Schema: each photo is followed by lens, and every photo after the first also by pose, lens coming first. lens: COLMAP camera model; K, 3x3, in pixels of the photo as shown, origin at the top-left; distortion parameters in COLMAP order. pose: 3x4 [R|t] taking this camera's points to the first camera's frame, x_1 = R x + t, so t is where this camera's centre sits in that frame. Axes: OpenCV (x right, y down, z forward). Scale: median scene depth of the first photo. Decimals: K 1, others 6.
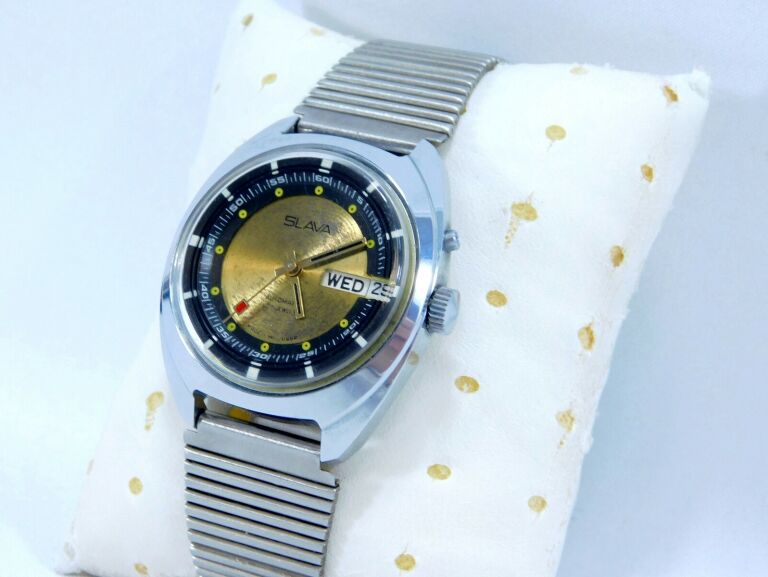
lens RADIAL K [[1868.5, 0, 383.6], [0, 1868.5, 287.0], [0, 0, 1]] dist [-0.173474, 0.000000]
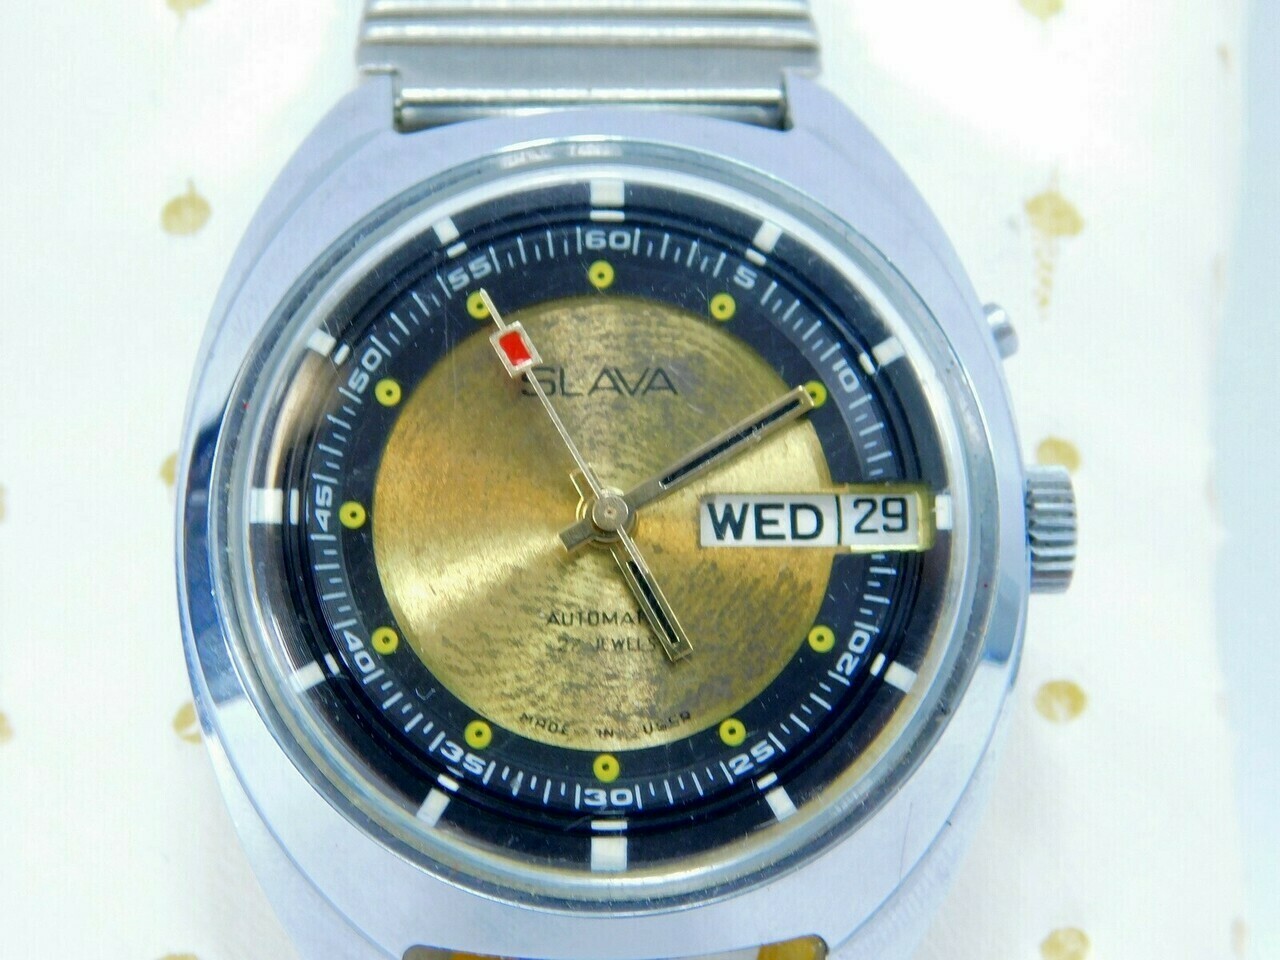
lens RADIAL K [[2714.5, 0, 636.6], [0, 2714.5, 470.8], [0, 0, 1]] dist [-0.167932, 0.000000]
pose [[0.871012, -0.241516, 0.427794, -0.249250], [0.206048, 0.970113, 0.128163, -0.079155], [-0.445962, -0.023485, 0.894744, 0.554891]]
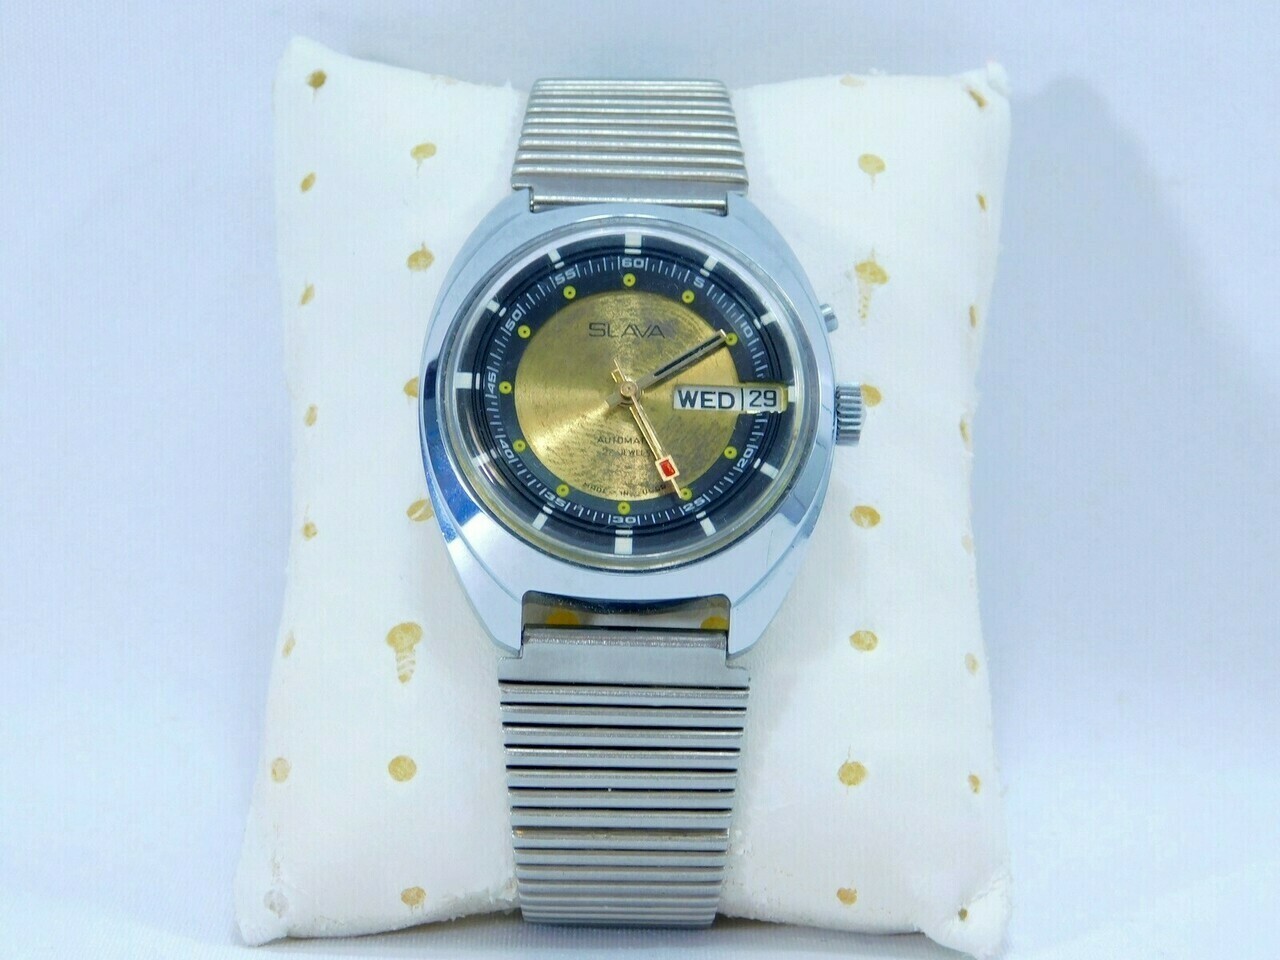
lens RADIAL K [[3114.2, 0, 643.9], [0, 3114.2, 486.1], [0, 0, 1]] dist [-0.173474, 0.000000]
pose [[0.891688, -0.166625, 0.420867, -0.532807], [0.184501, 0.982831, -0.001790, 0.027139], [-0.413343, 0.079247, 0.907121, -0.051504]]
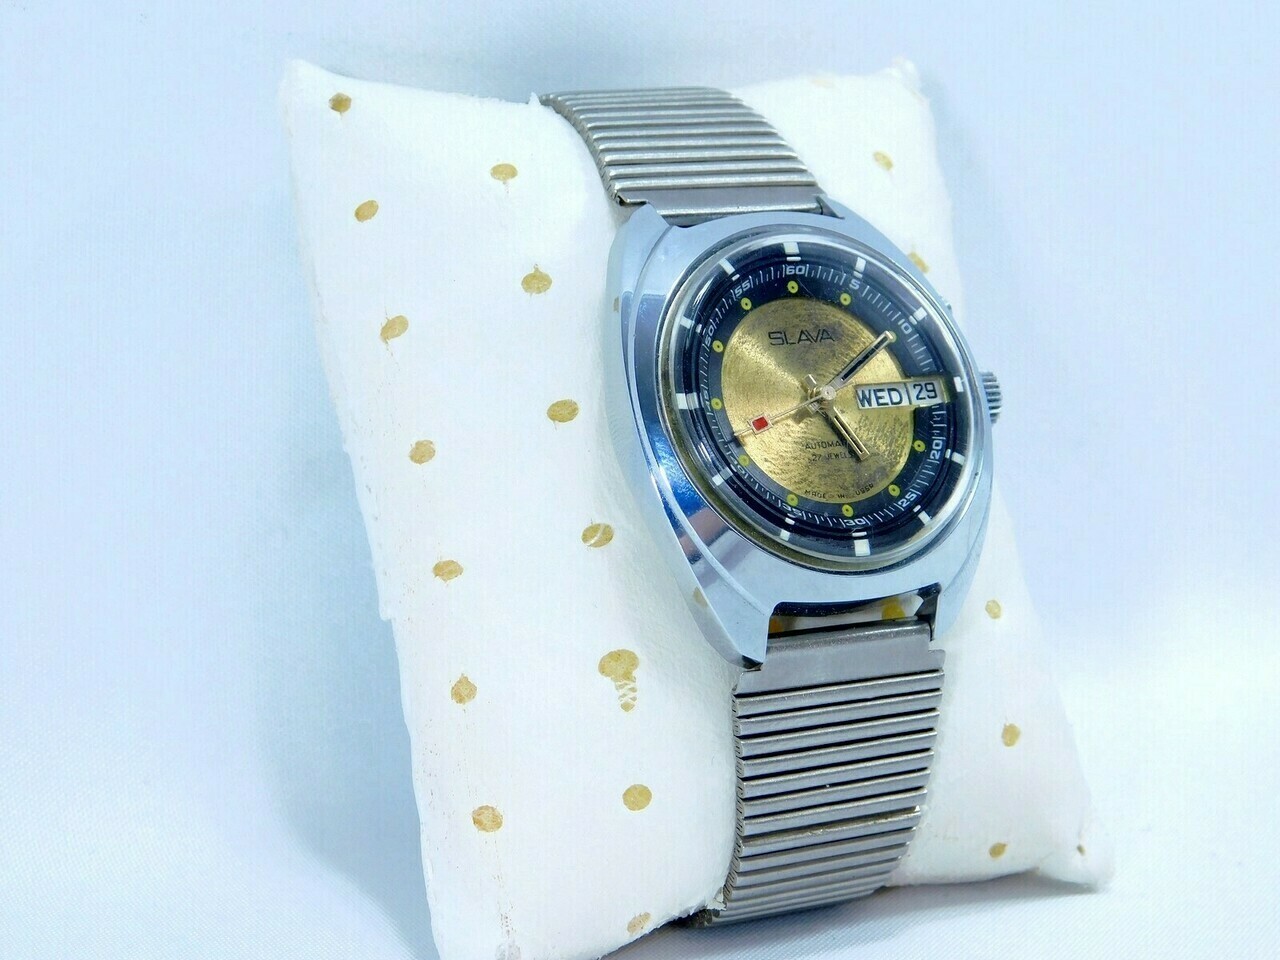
lens RADIAL K [[2714.5, 0, 635.6], [0, 2714.5, 479.0], [0, 0, 1]] dist [-0.167932, 0.000000]
pose [[0.596887, -0.258129, 0.759668, -0.872927], [0.261099, 0.957787, 0.120297, -0.121553], [-0.758652, 0.126545, 0.639087, 0.396477]]
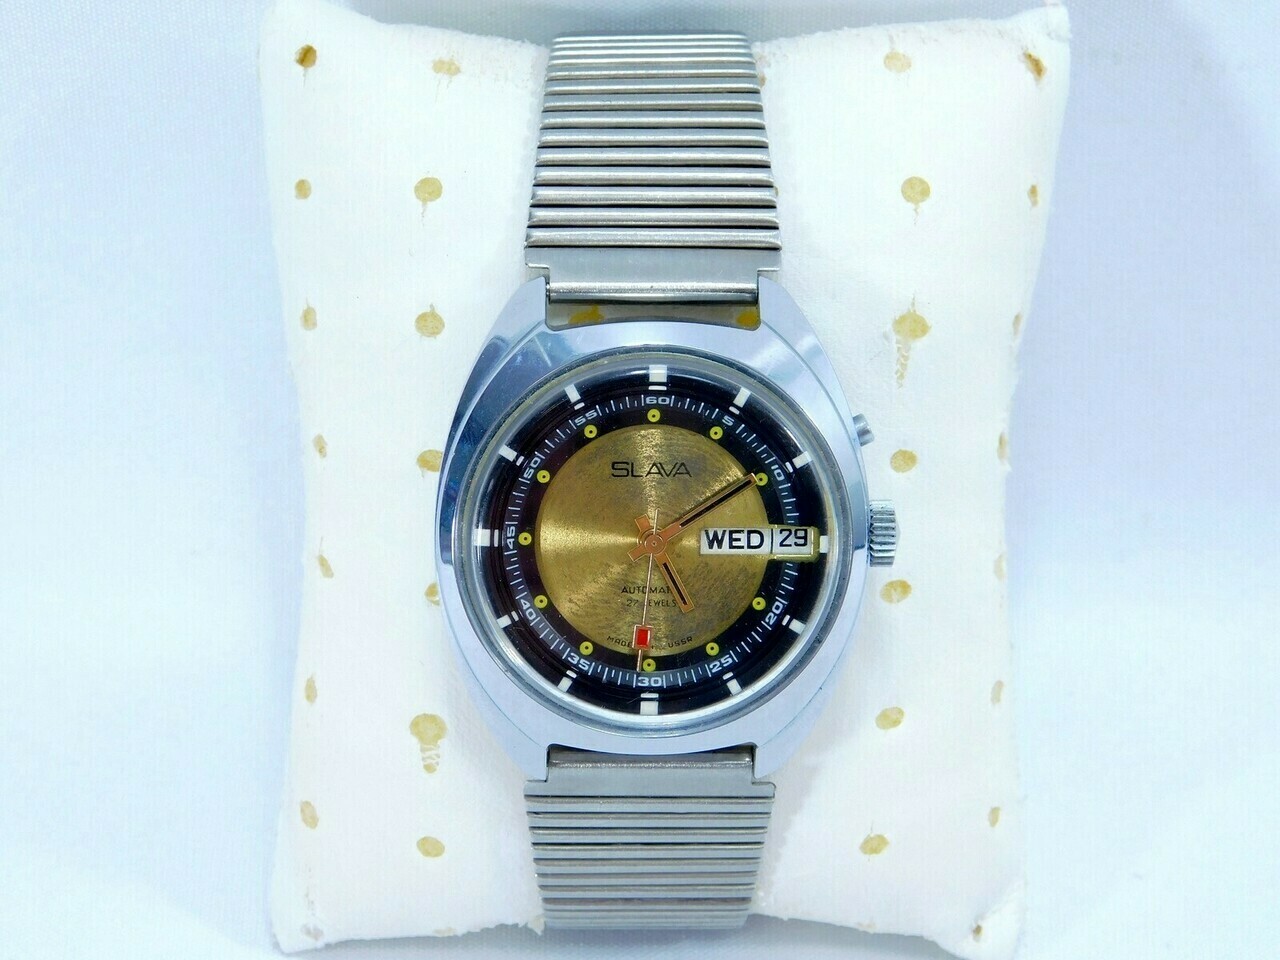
lens RADIAL K [[3114.2, 0, 642.2], [0, 3114.2, 479.2], [0, 0, 1]] dist [-0.173474, 0.000000]
pose [[0.891889, -0.341878, 0.296064, -0.370882], [0.187969, 0.875640, 0.444884, -0.521125], [-0.411341, -0.341136, 0.845236, 0.067663]]
